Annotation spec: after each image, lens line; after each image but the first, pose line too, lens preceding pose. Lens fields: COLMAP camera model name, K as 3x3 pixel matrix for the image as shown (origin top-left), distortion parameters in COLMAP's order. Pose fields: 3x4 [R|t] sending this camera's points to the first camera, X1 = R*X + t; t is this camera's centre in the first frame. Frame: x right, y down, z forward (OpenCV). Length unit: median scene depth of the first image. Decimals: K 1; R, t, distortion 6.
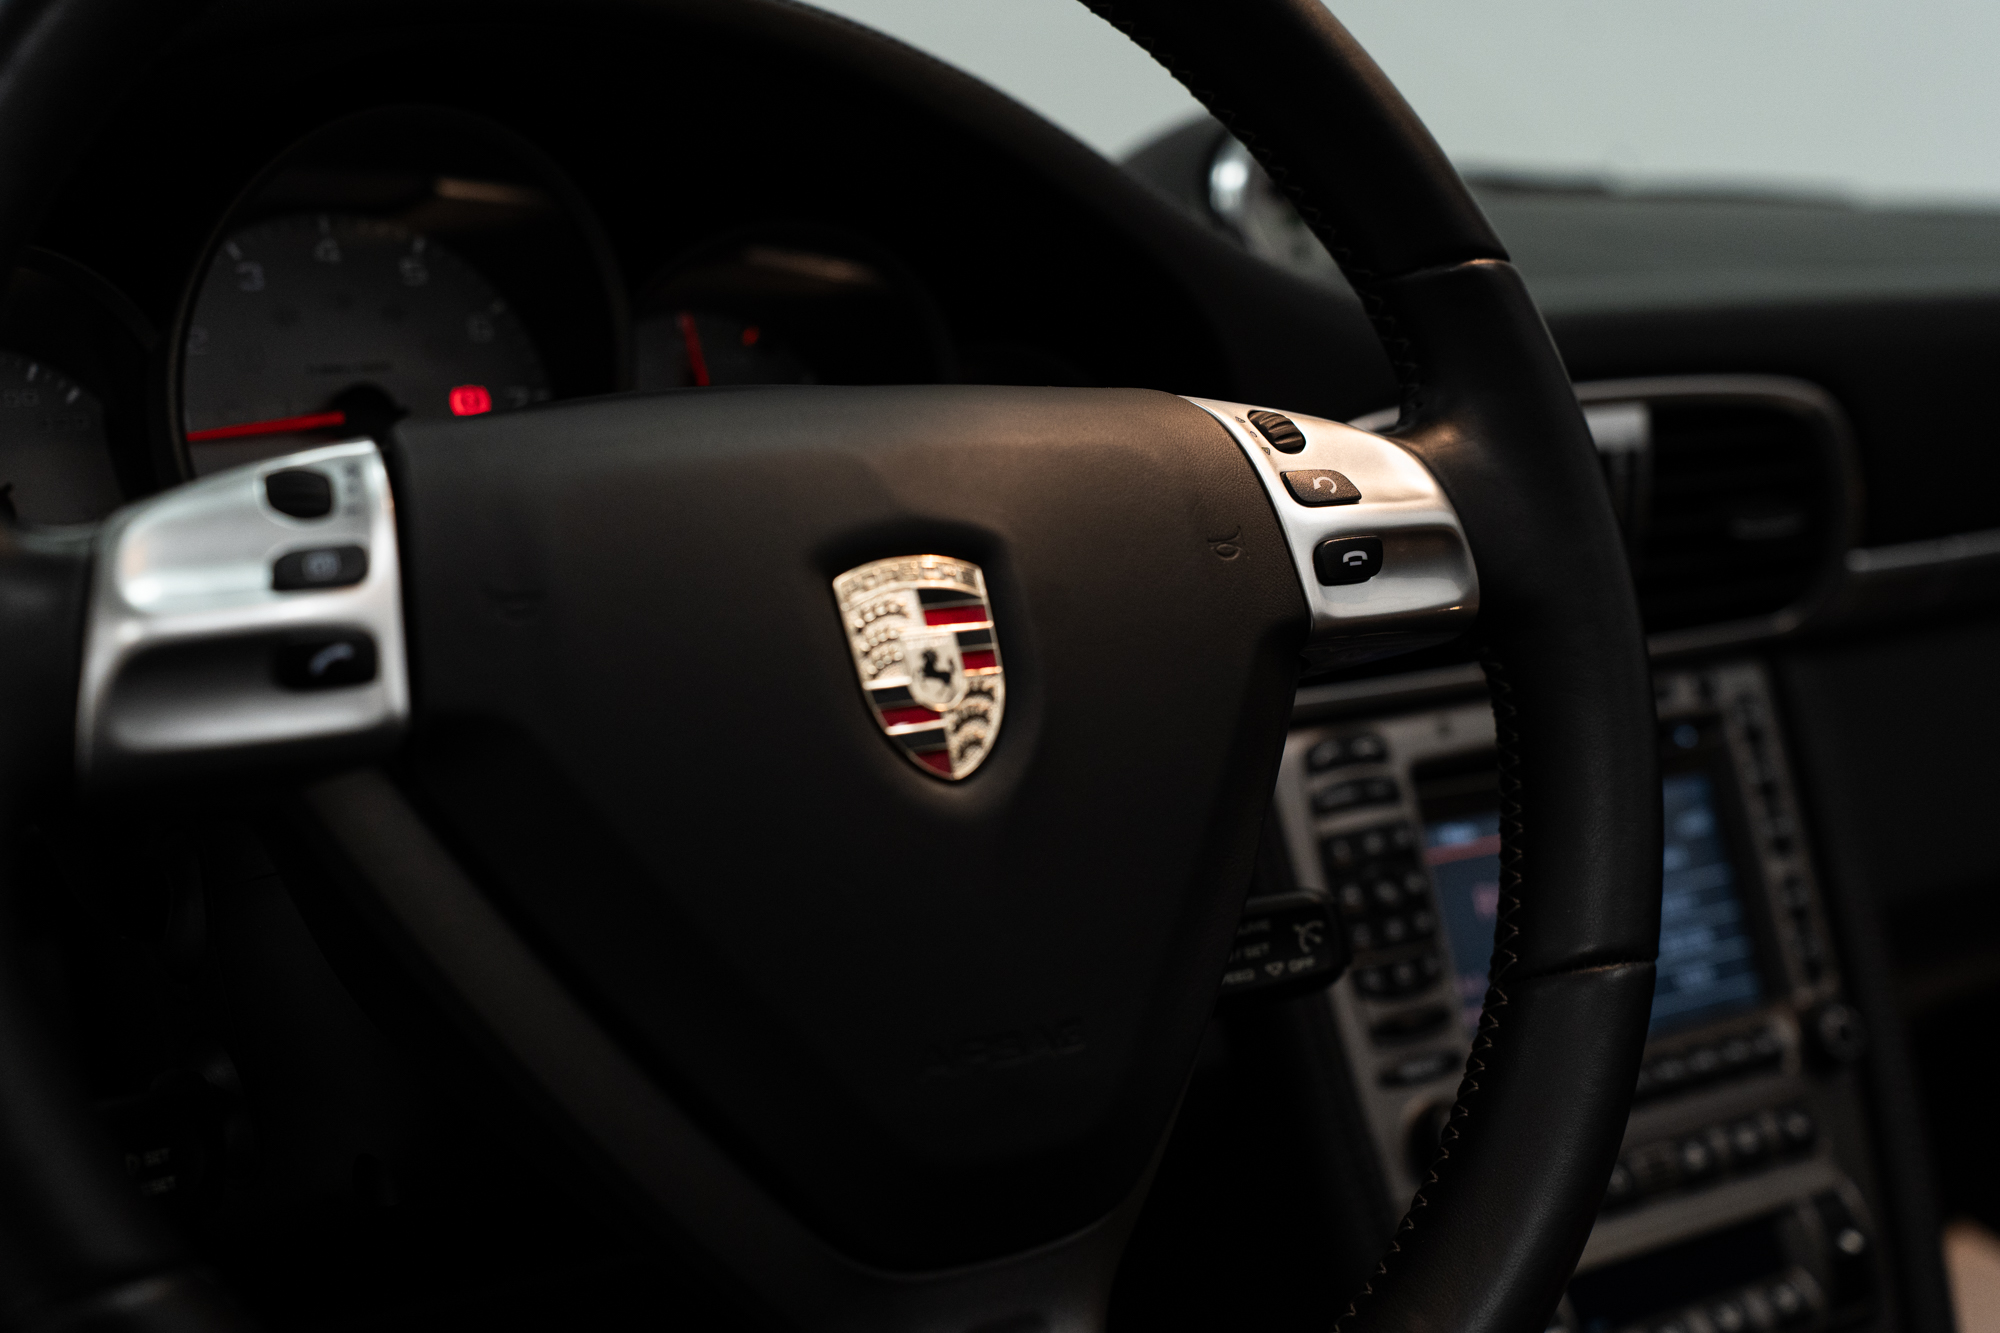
lens RADIAL K [[2939.0, 0, 990.5], [0, 2939.0, 664.9], [0, 0, 1]] dist [-0.024872, 0.000000]
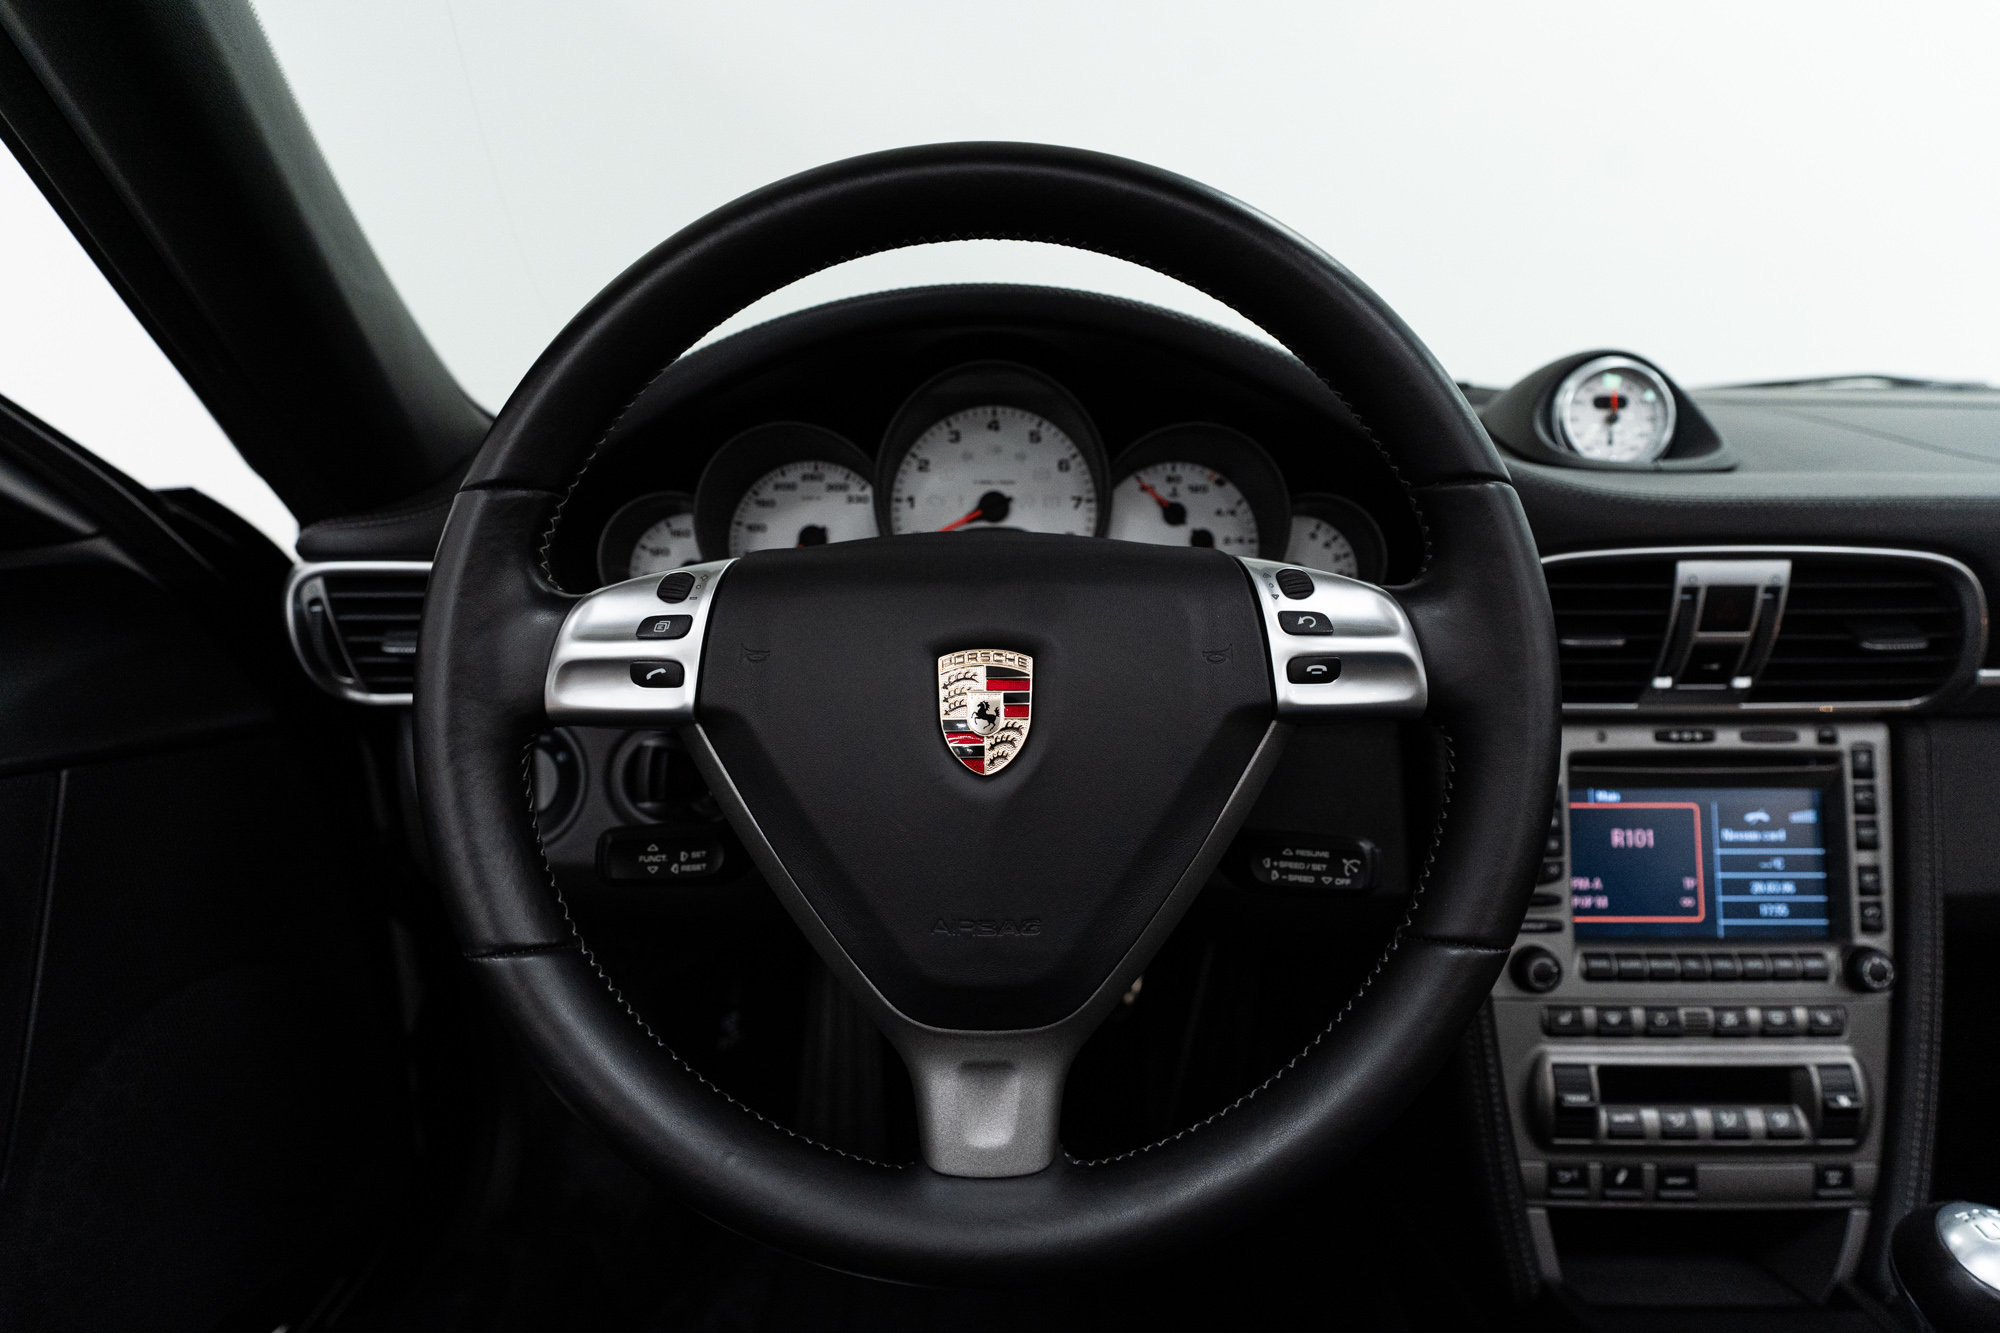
lens RADIAL K [[1132.5, 0, 1008.7], [0, 1132.5, 678.5], [0, 0, 1]] dist [0.006917, 0.005137]
pose [[0.822628, 0.179527, -0.539493, 0.315200], [-0.107155, 0.980792, 0.162987, -0.116288], [0.558391, -0.076268, 0.826064, 0.379623]]
